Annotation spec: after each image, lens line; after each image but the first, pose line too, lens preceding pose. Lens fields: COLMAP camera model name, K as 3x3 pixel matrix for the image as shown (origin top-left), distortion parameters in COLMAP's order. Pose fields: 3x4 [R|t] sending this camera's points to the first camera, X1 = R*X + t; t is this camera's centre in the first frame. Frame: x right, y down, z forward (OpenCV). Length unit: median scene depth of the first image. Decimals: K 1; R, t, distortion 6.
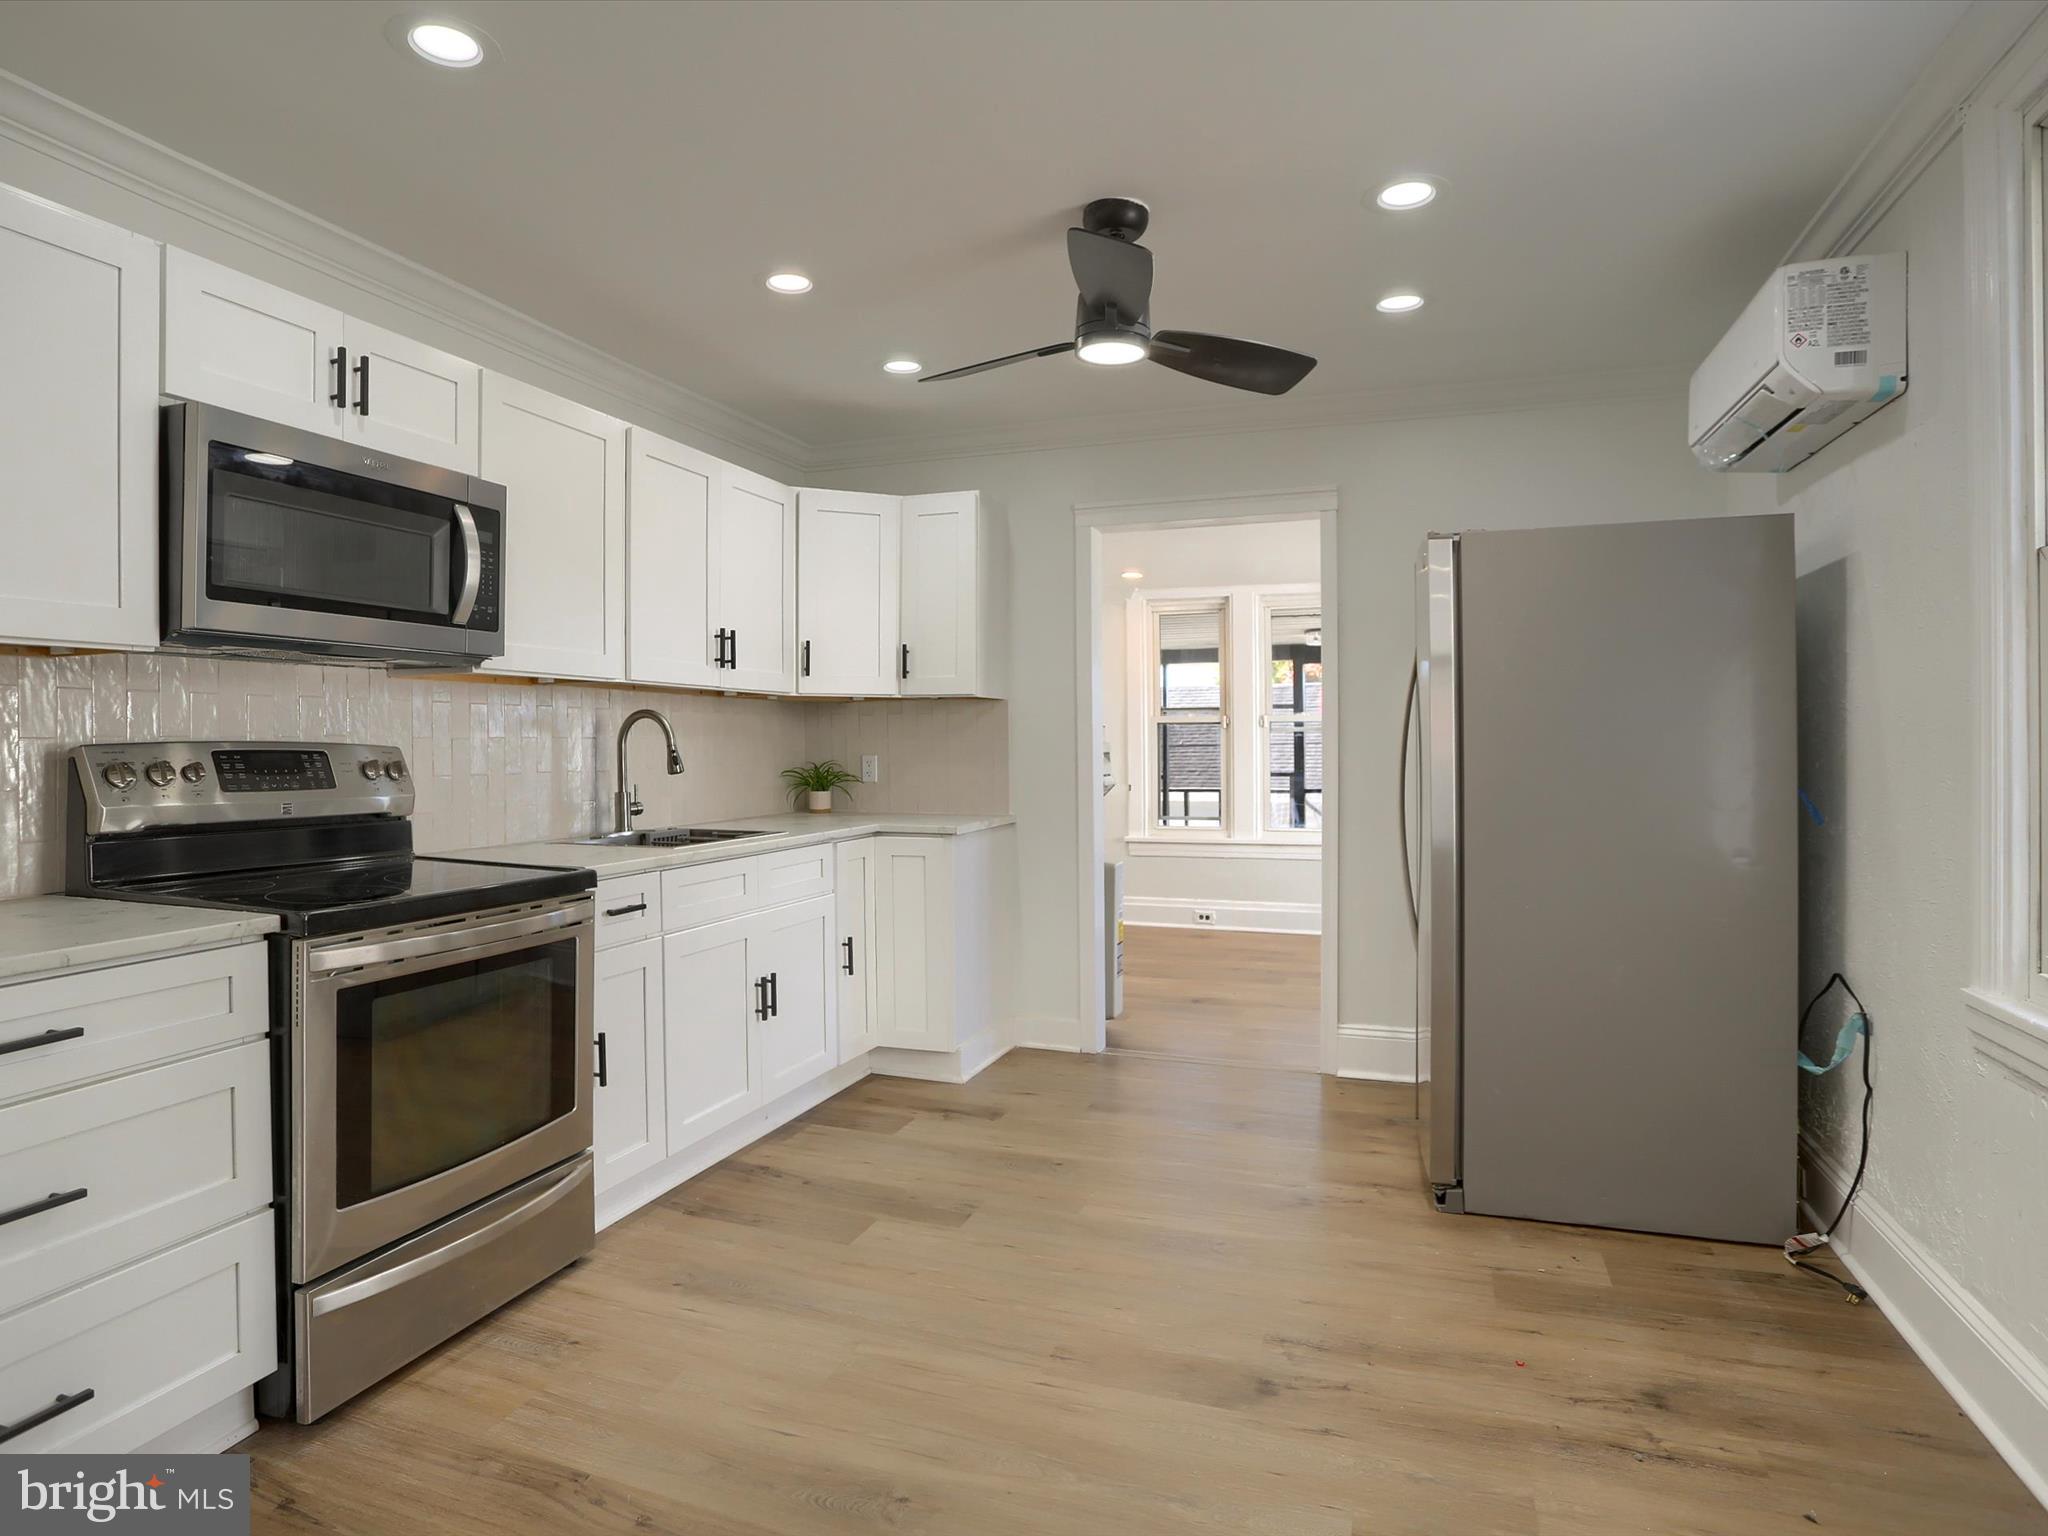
lens RADIAL K [[1166.6, 0, 1021.4], [0, 1166.6, 738.8], [0, 0, 1]] dist [-0.082869, 0.043427]
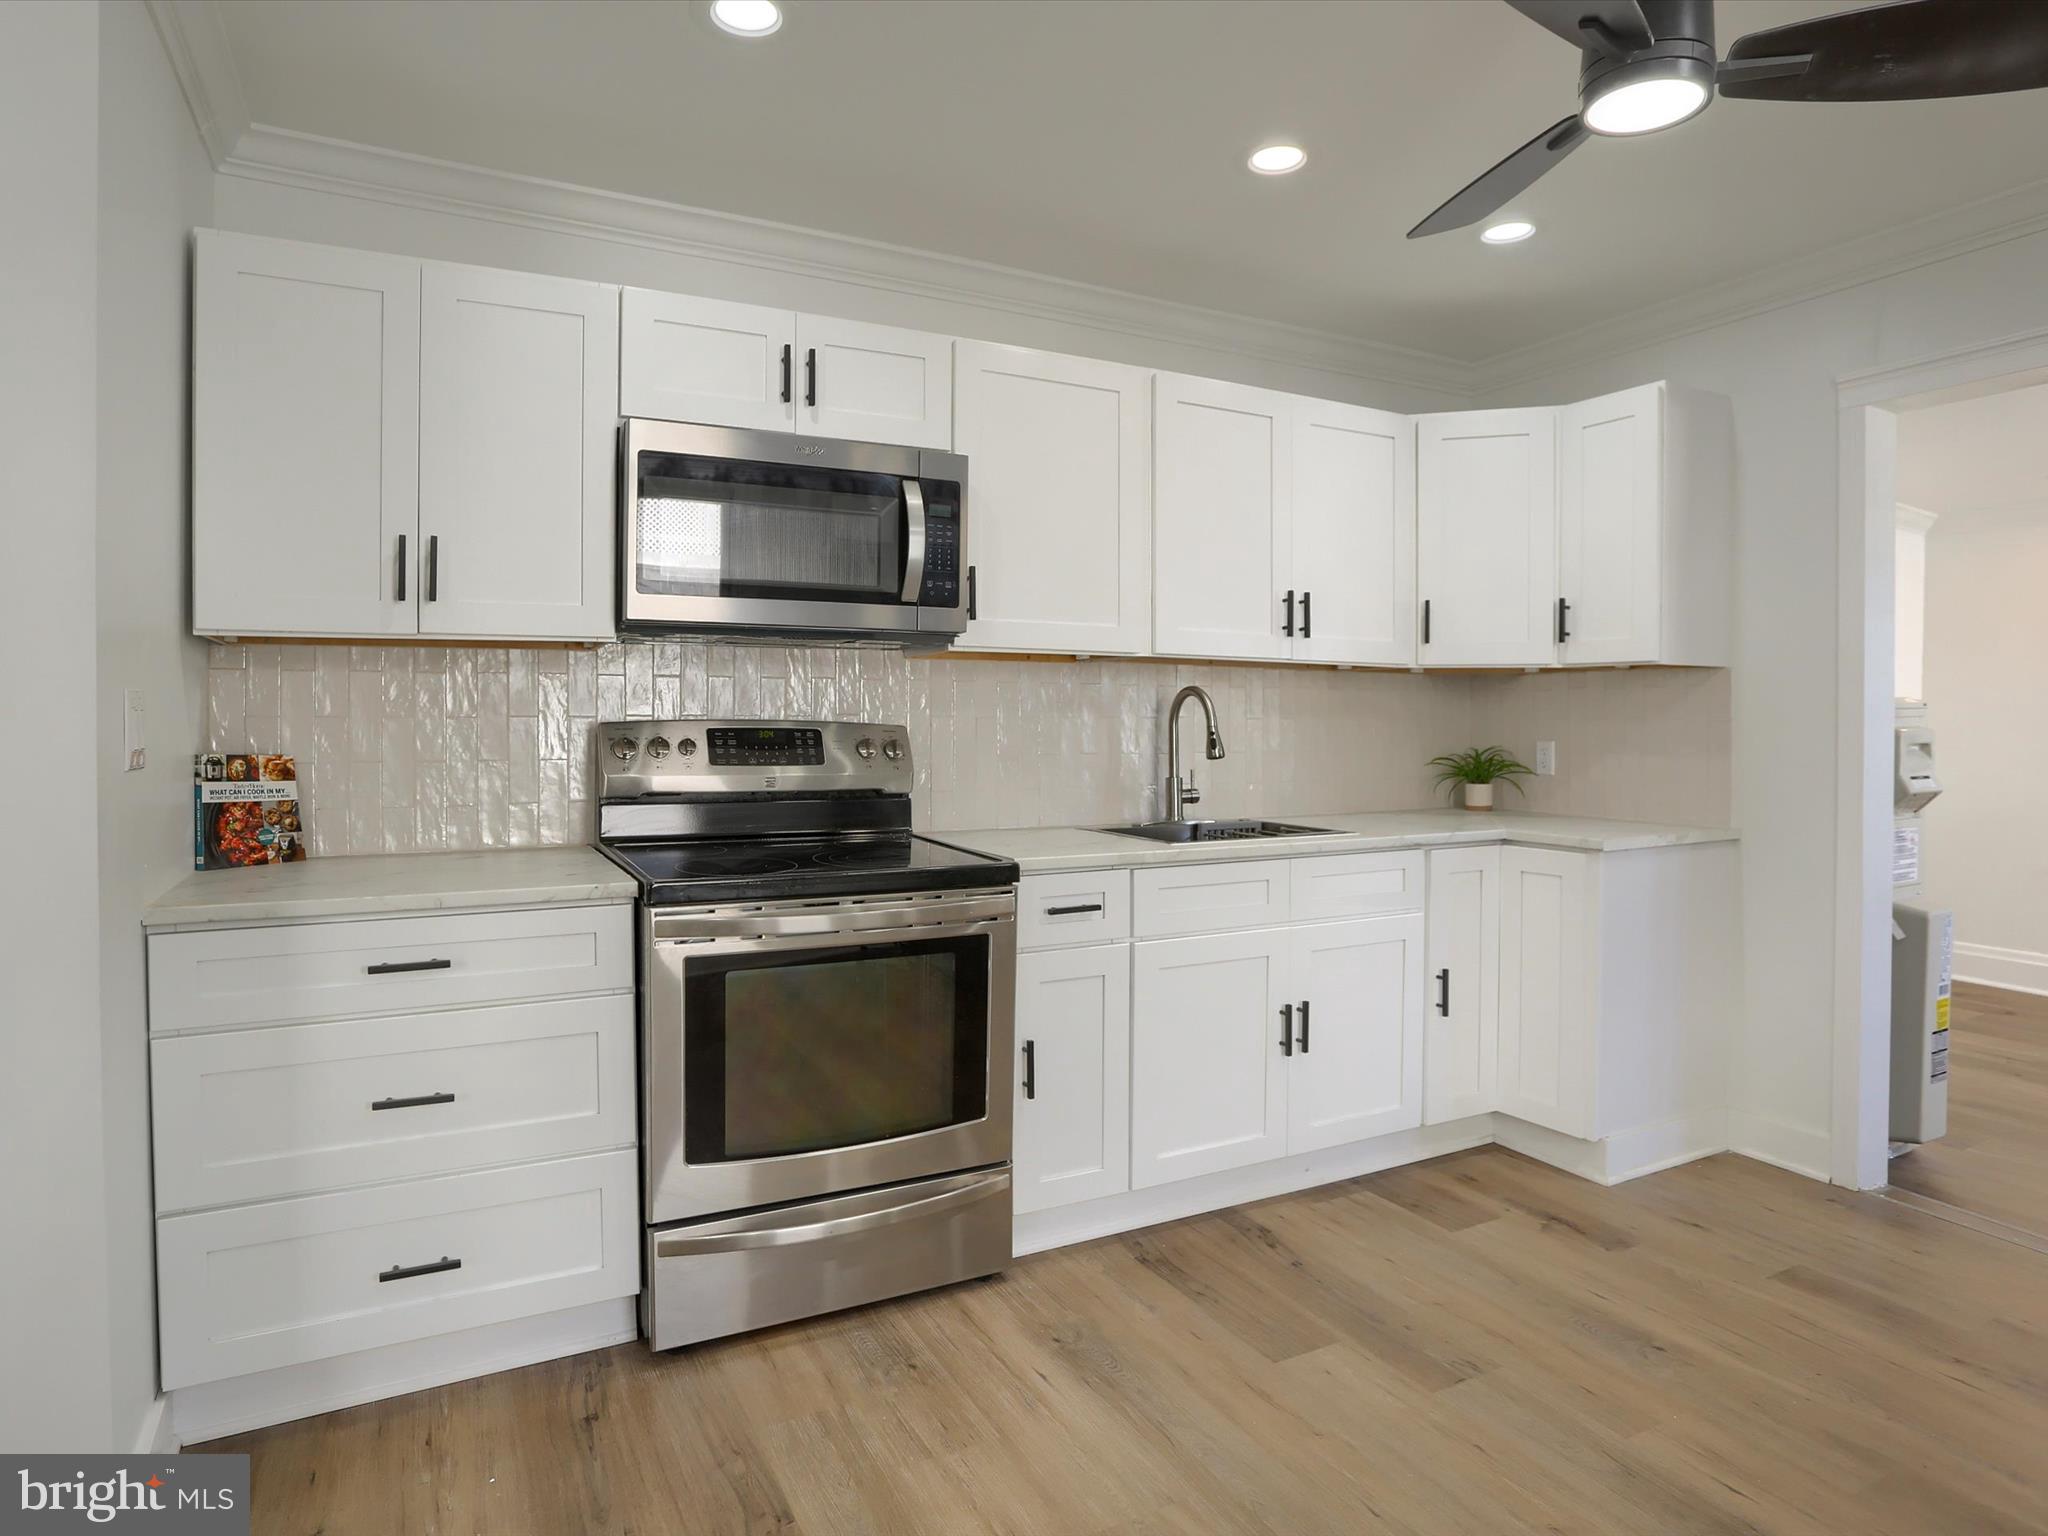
lens RADIAL K [[1166.6, 0, 1021.4], [0, 1166.6, 738.8], [0, 0, 1]] dist [-0.082869, 0.043427]
pose [[0.724669, 0.016337, -0.688903, 0.237176], [-0.004191, 0.999805, 0.019301, -0.001797], [0.689084, -0.011099, 0.724596, 0.296152]]
